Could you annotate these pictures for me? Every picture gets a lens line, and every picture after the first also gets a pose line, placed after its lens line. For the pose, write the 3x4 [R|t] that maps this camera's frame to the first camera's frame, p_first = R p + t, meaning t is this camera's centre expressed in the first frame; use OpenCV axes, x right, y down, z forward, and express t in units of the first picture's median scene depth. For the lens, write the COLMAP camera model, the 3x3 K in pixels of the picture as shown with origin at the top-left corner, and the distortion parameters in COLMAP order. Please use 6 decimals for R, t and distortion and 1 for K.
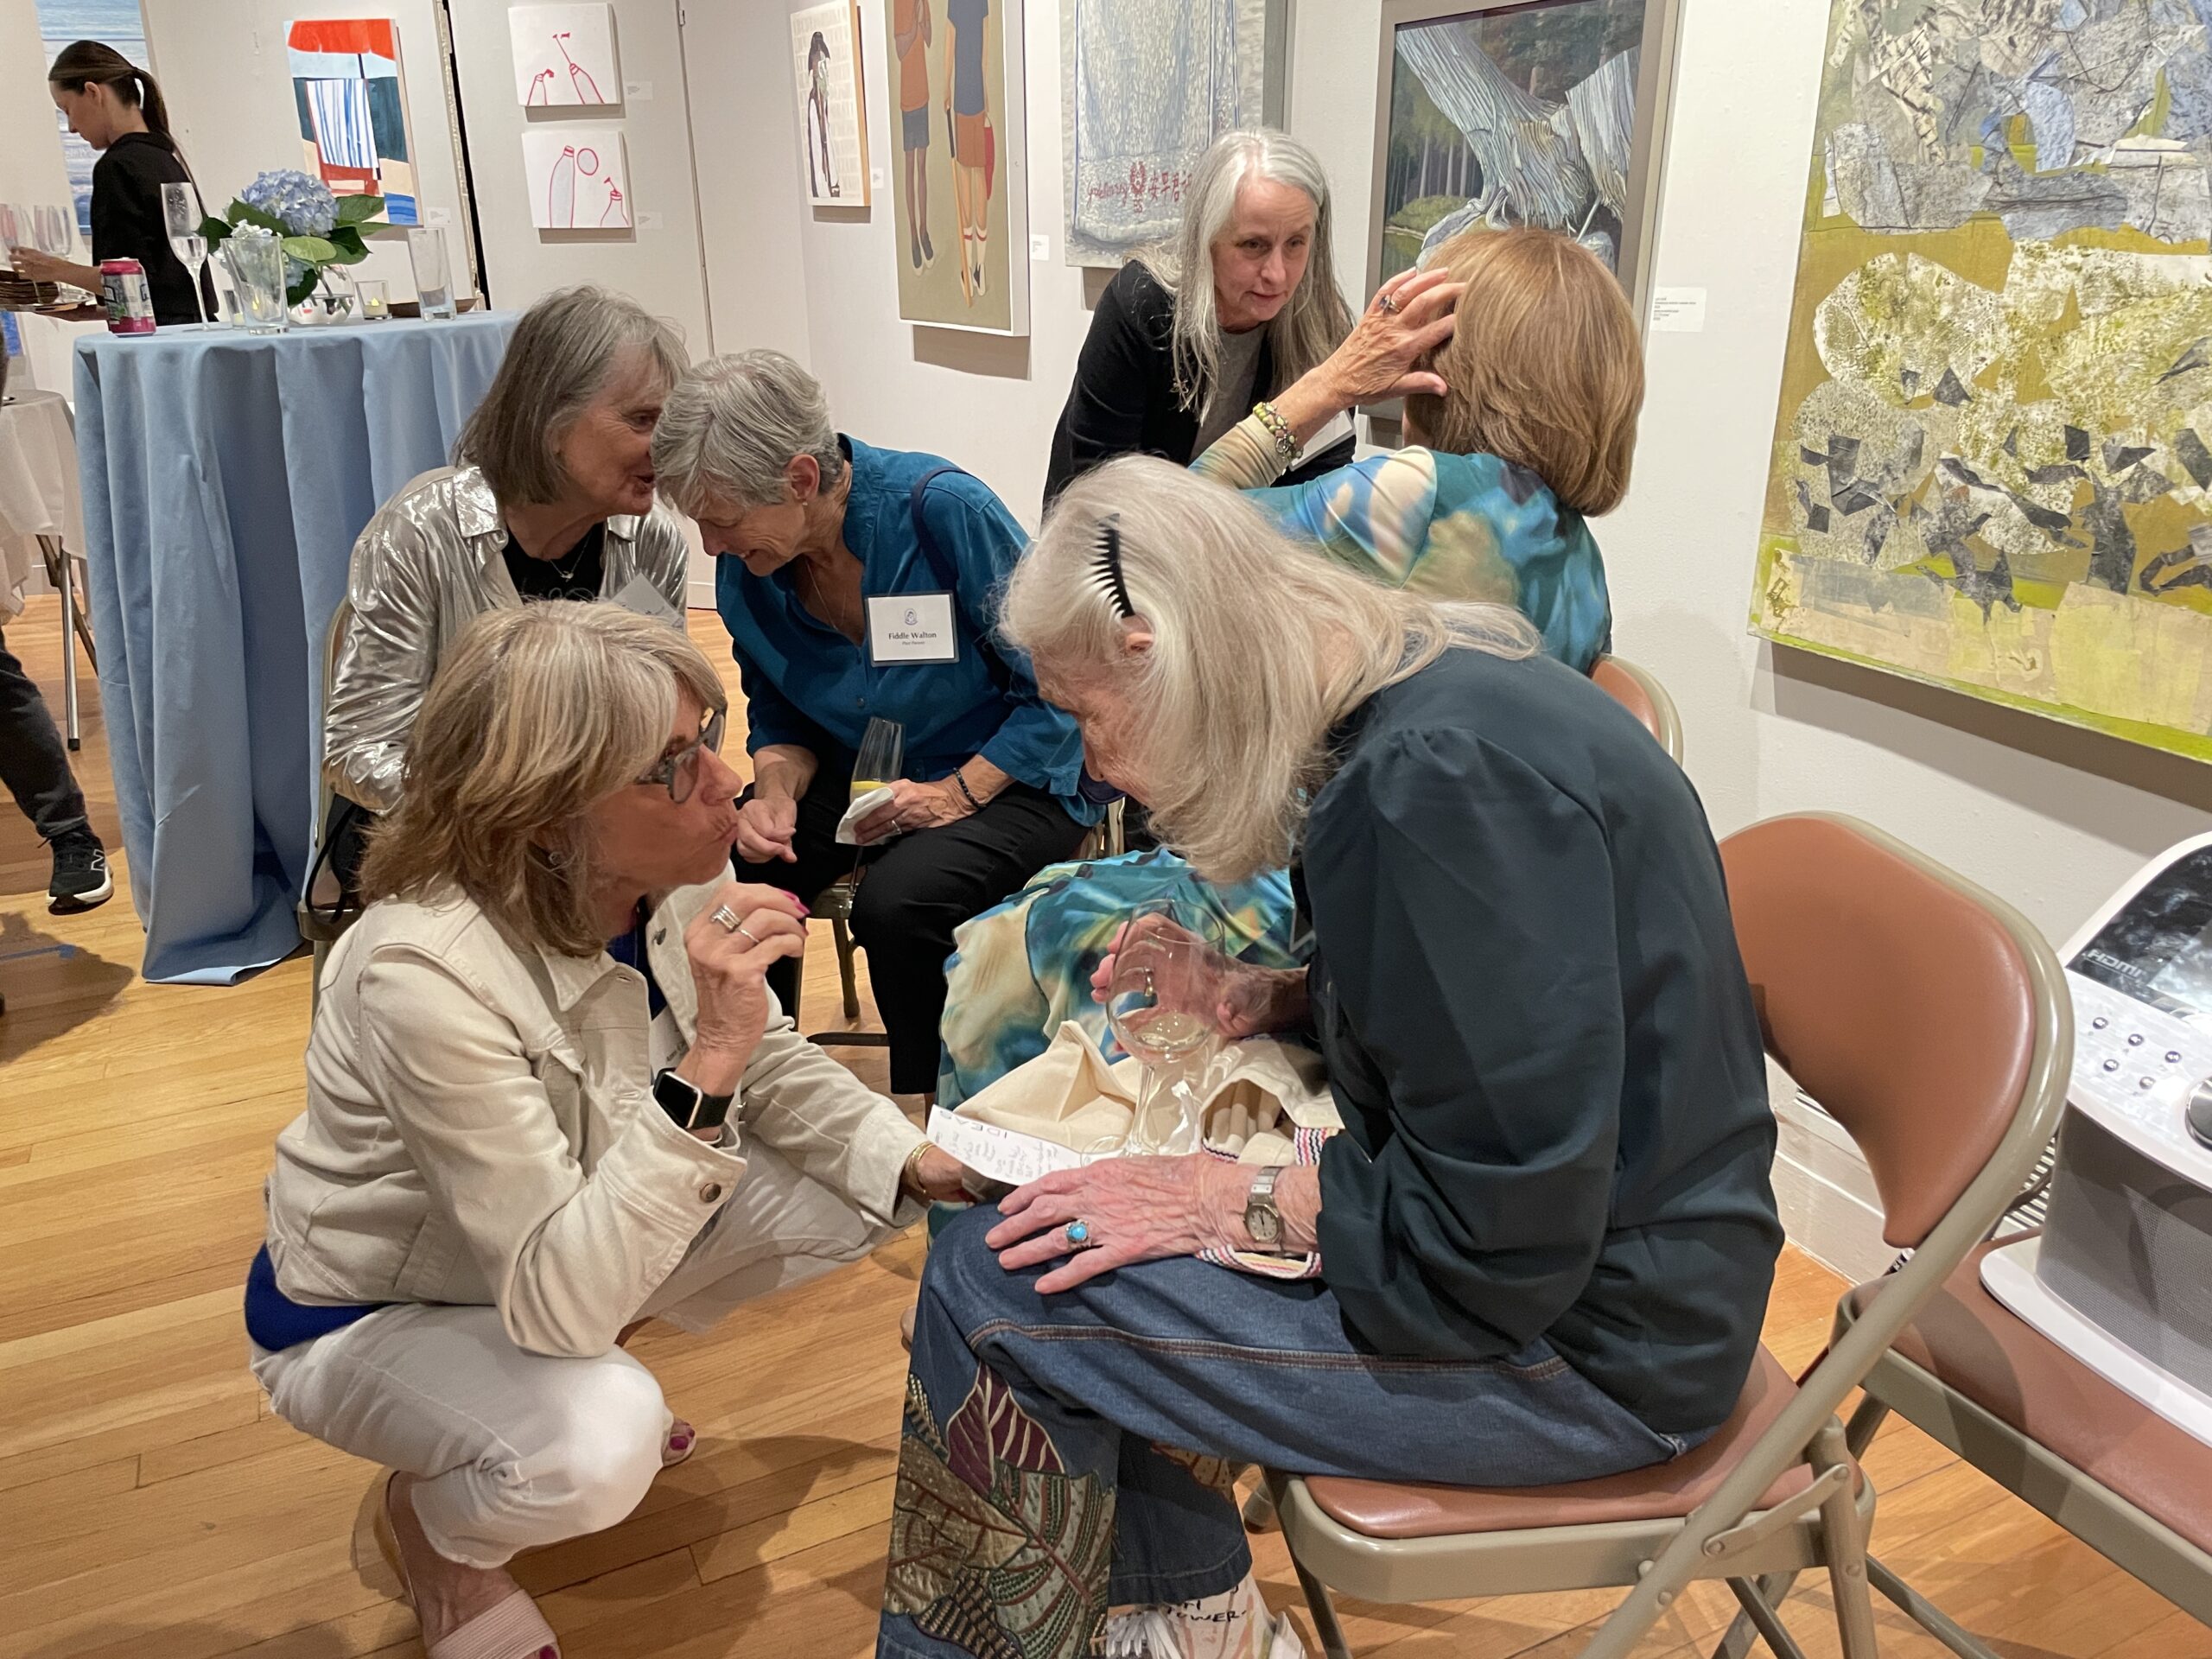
lens RADIAL K [[1702.6, 0, 1097.9], [0, 1702.6, 822.6], [0, 0, 1]] dist [0.074740, -0.090735]
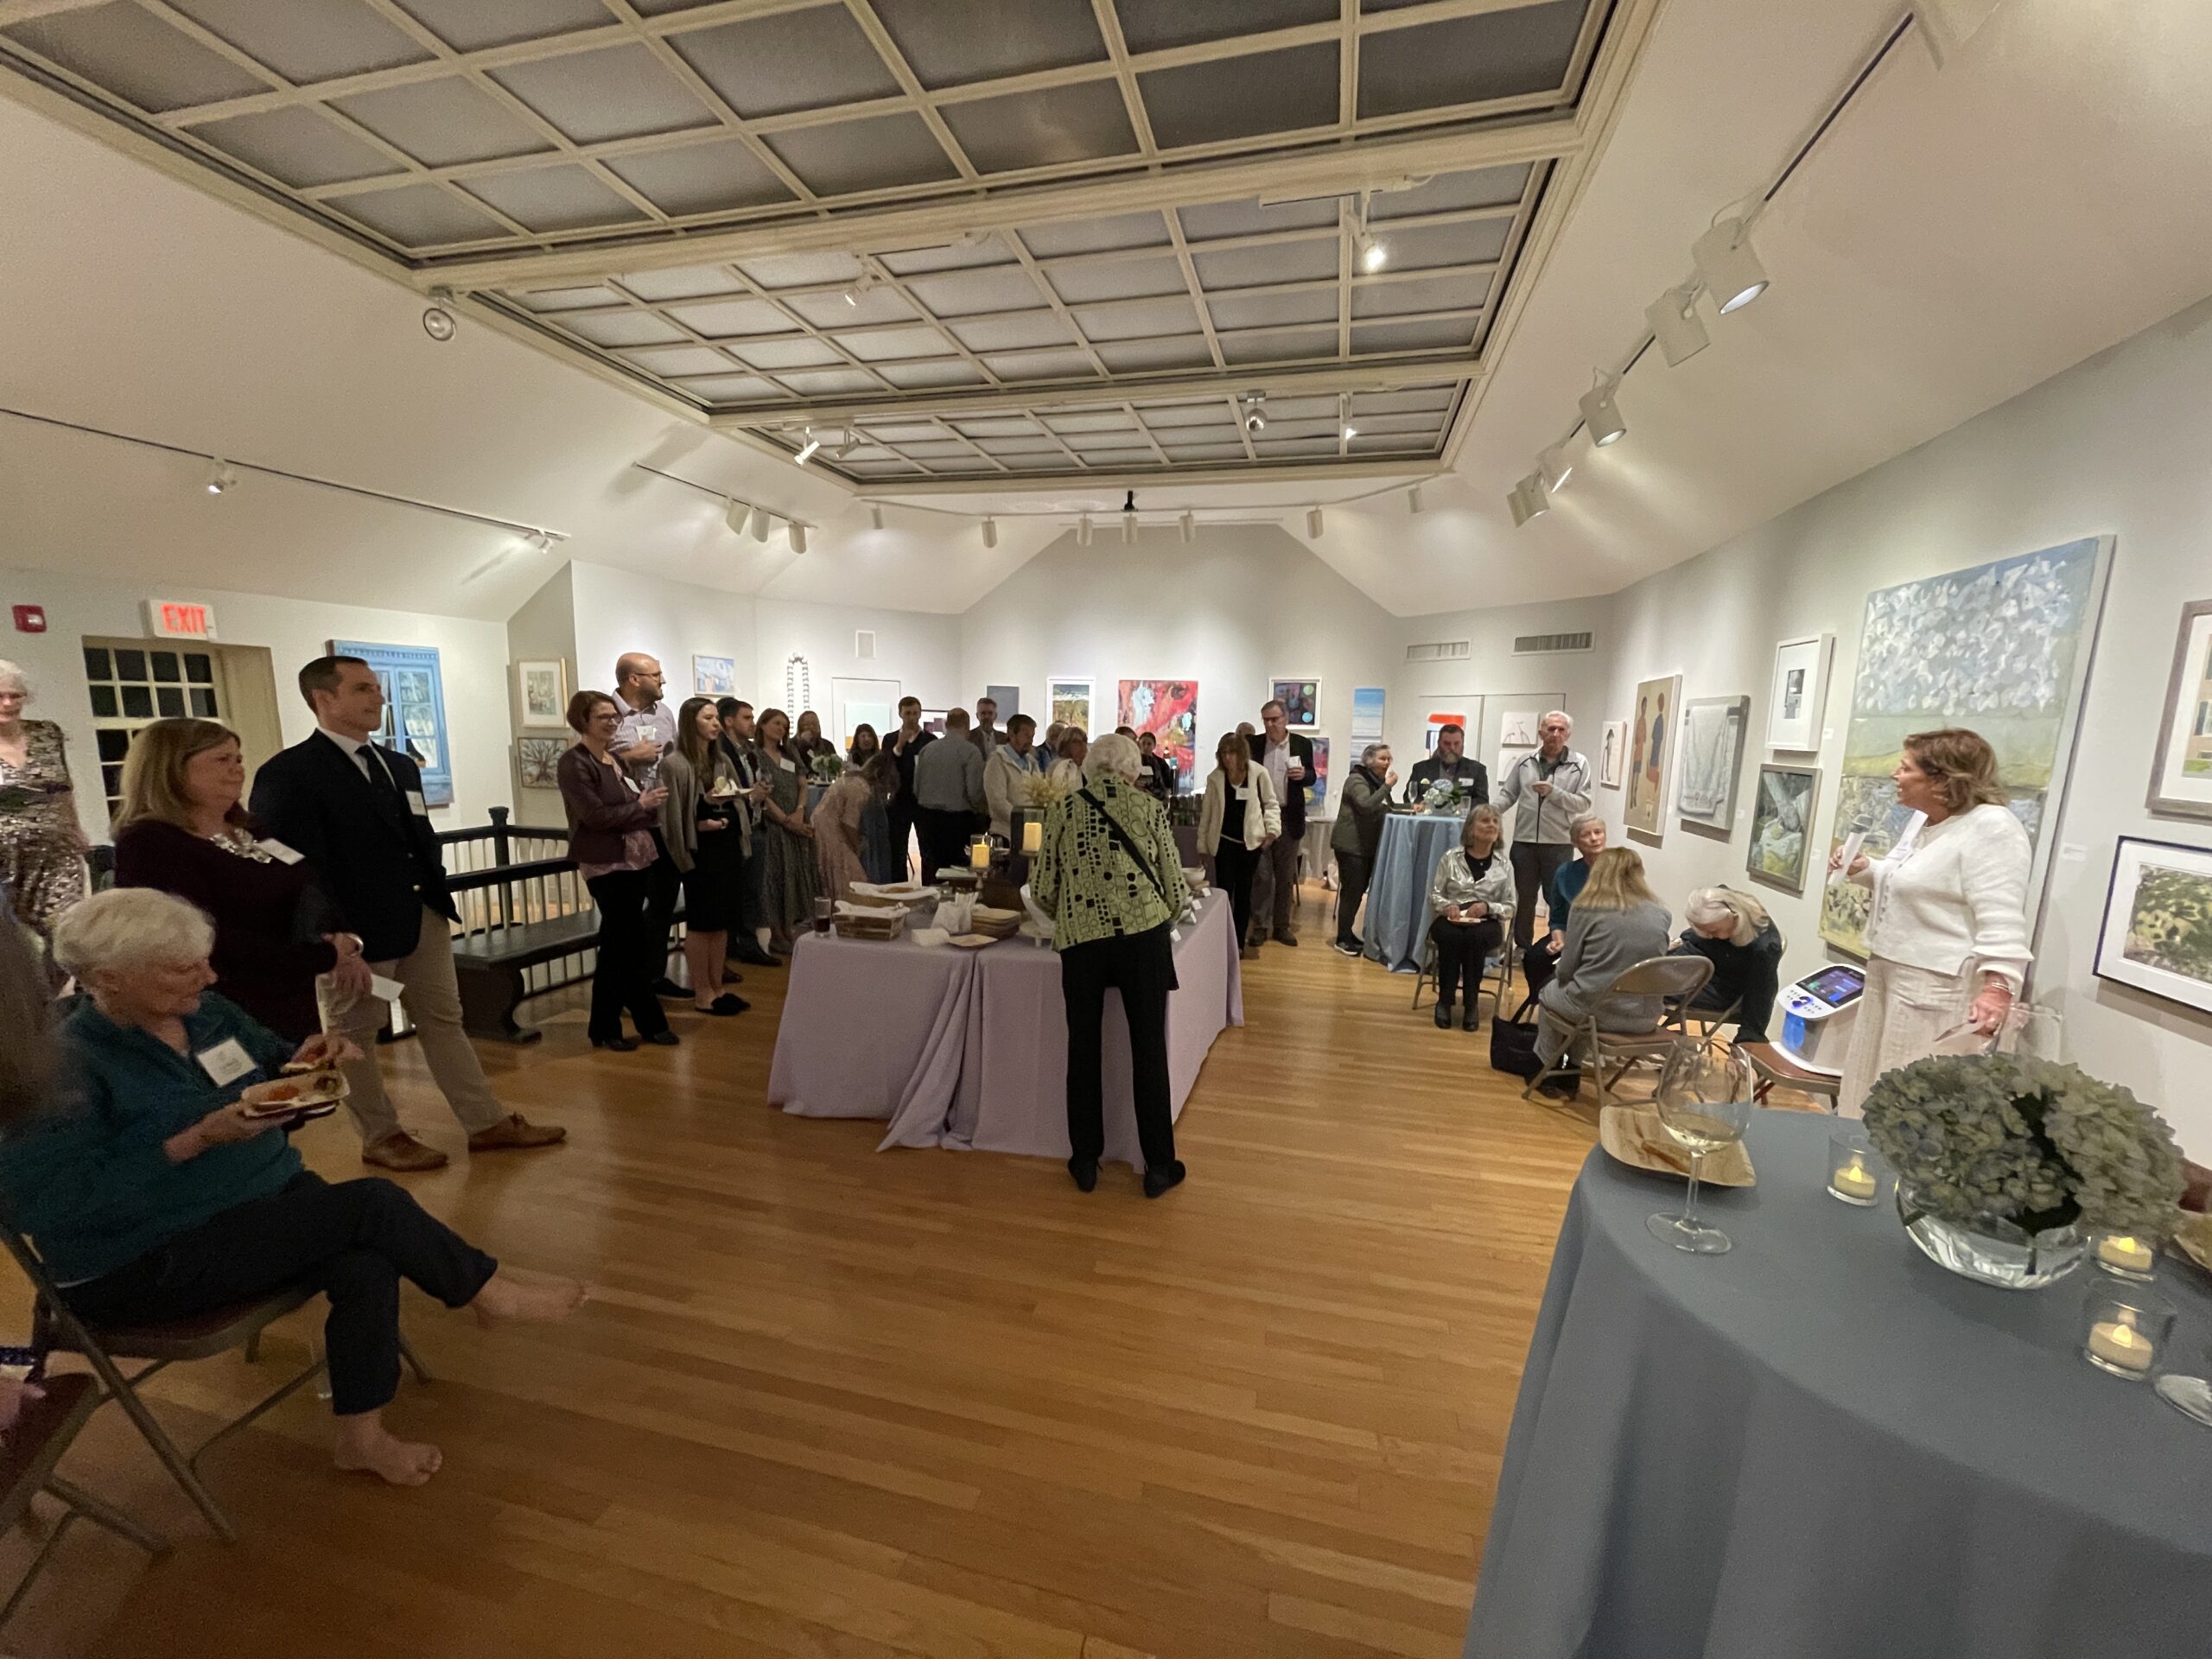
lens RADIAL K [[880.9, 0, 1111.4], [0, 880.9, 855.6], [0, 0, 1]] dist [-0.001179, -0.000141]
pose [[0.767609, 0.122642, -0.629075, 0.197705], [-0.247760, 0.961999, -0.114774, 0.174484], [0.591093, 0.243961, 0.768825, -0.782923]]
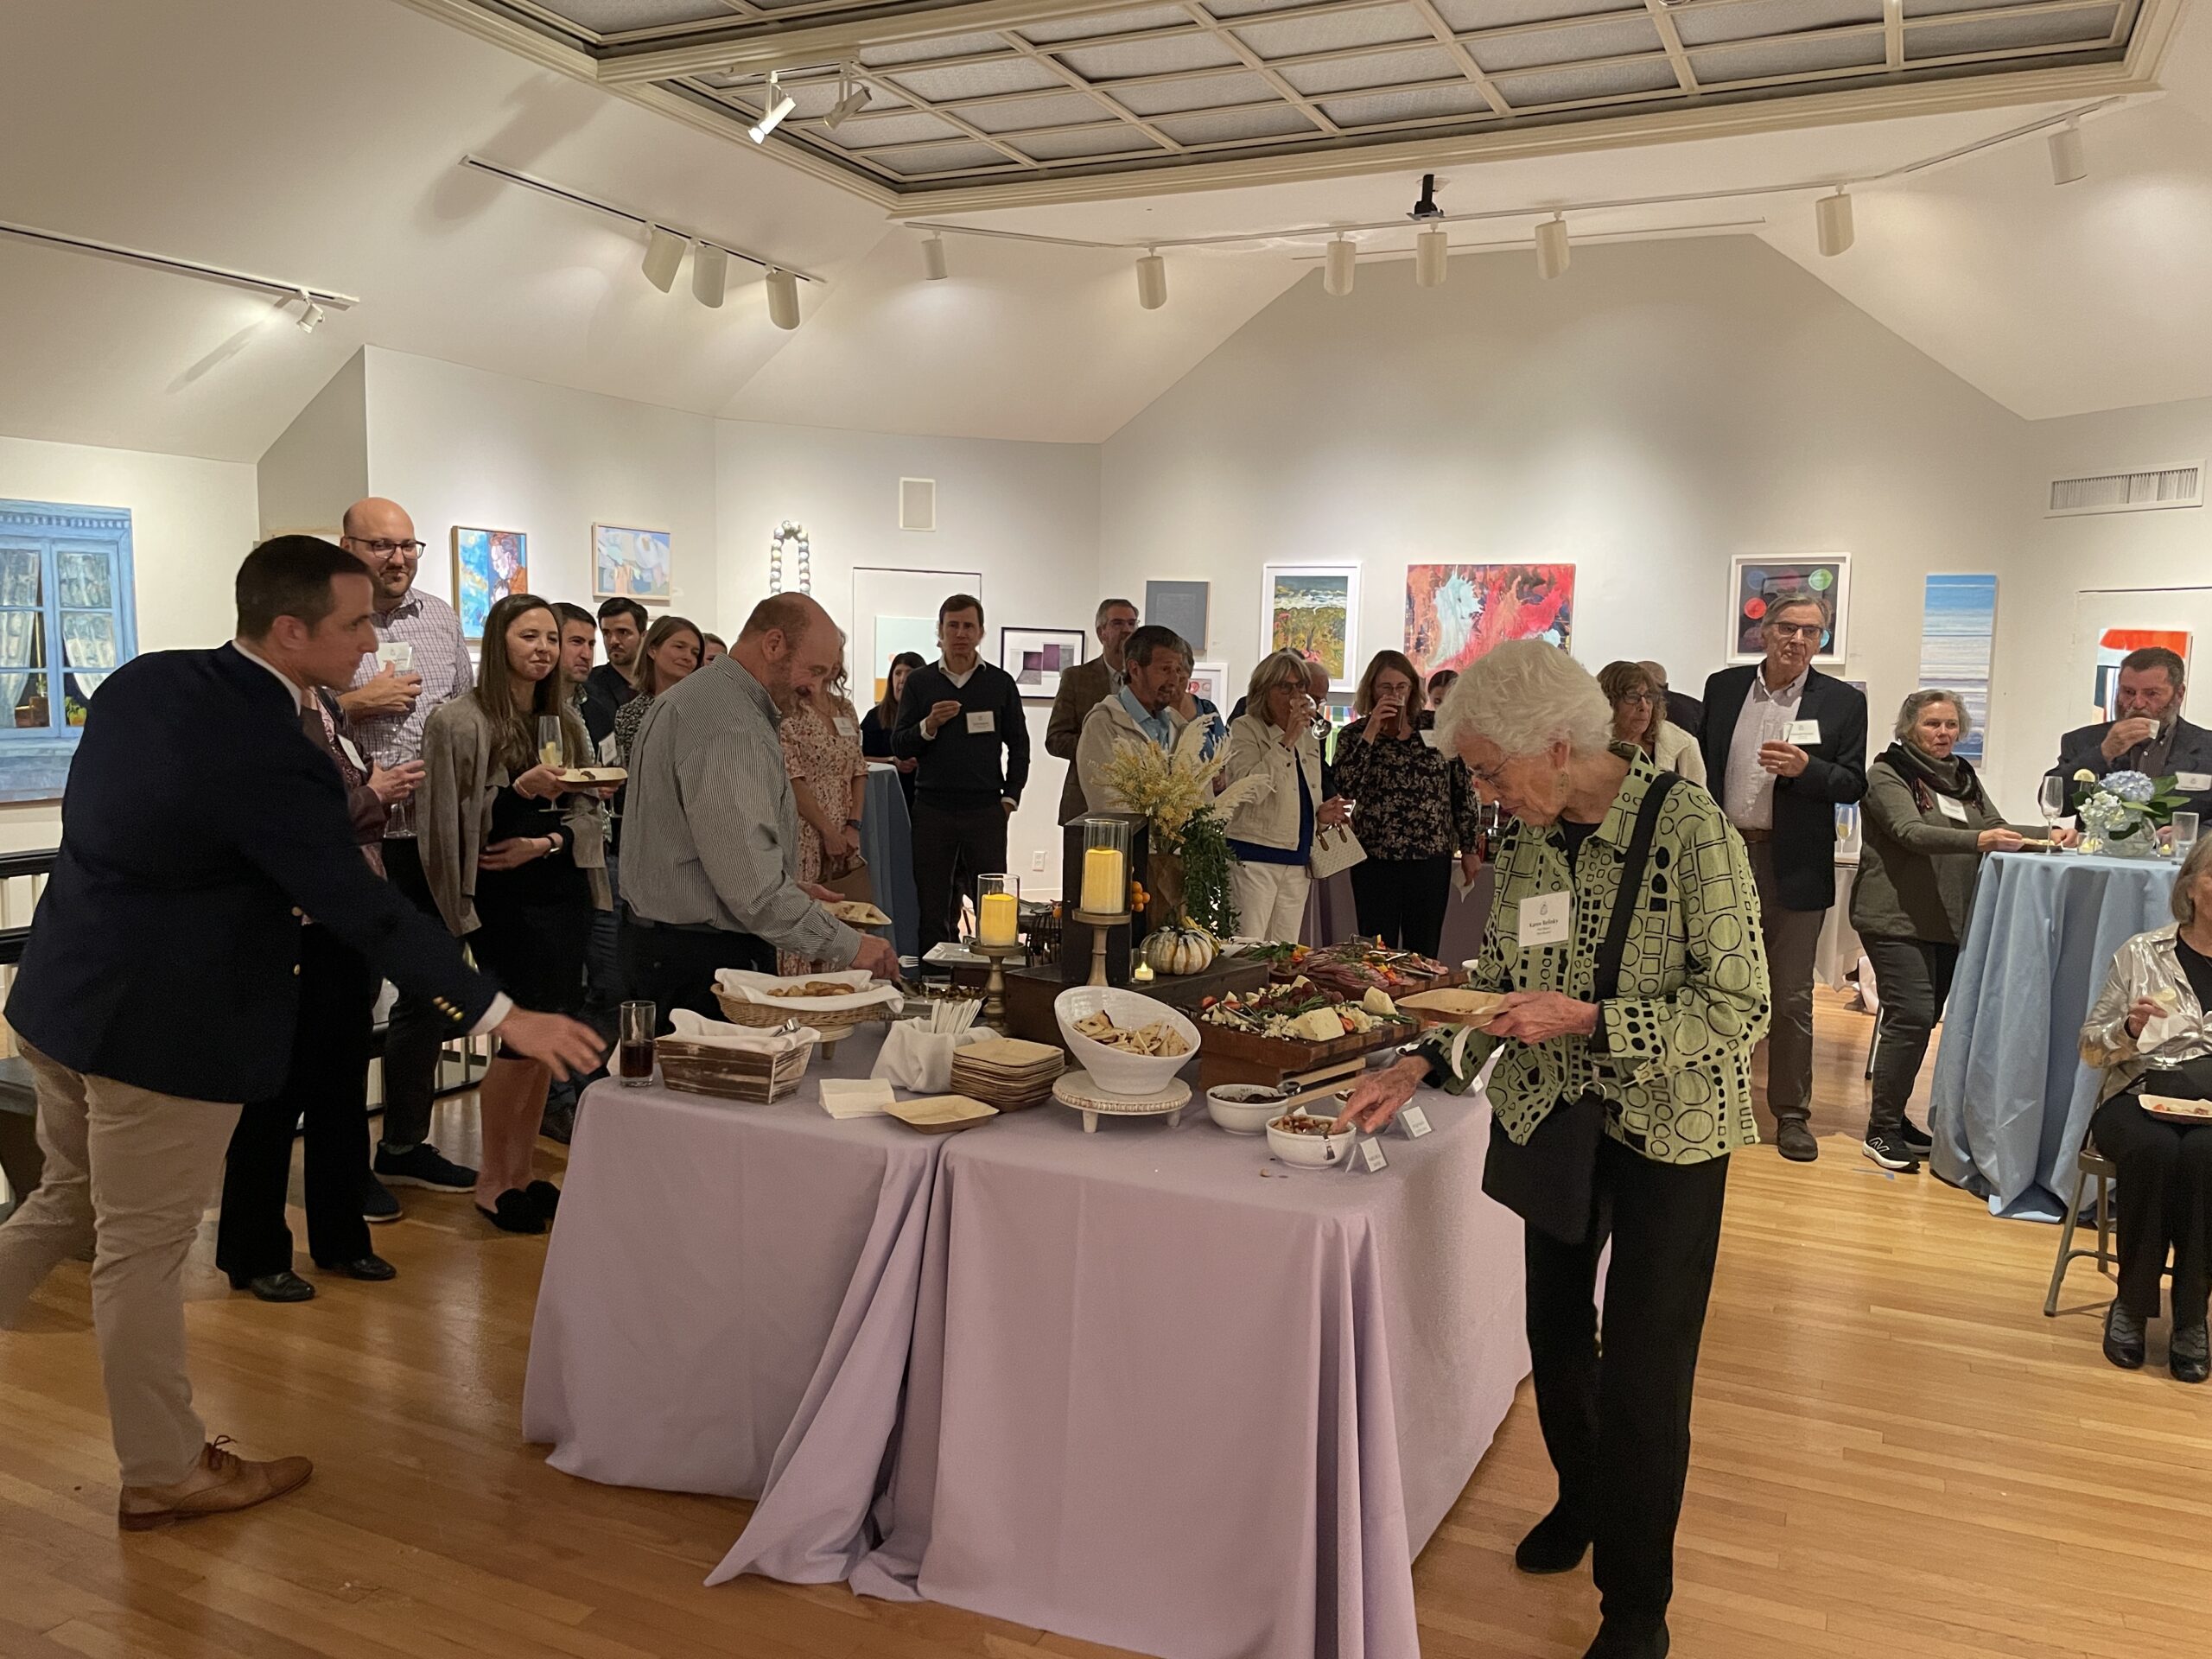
lens RADIAL K [[1702.6, 0, 1097.9], [0, 1702.6, 822.6], [0, 0, 1]] dist [0.074740, -0.090735]
pose [[0.634200, 0.102083, -0.766400, 0.166398], [-0.292670, 0.949181, -0.115757, 0.139576], [0.715636, 0.297715, 0.631847, -0.653973]]
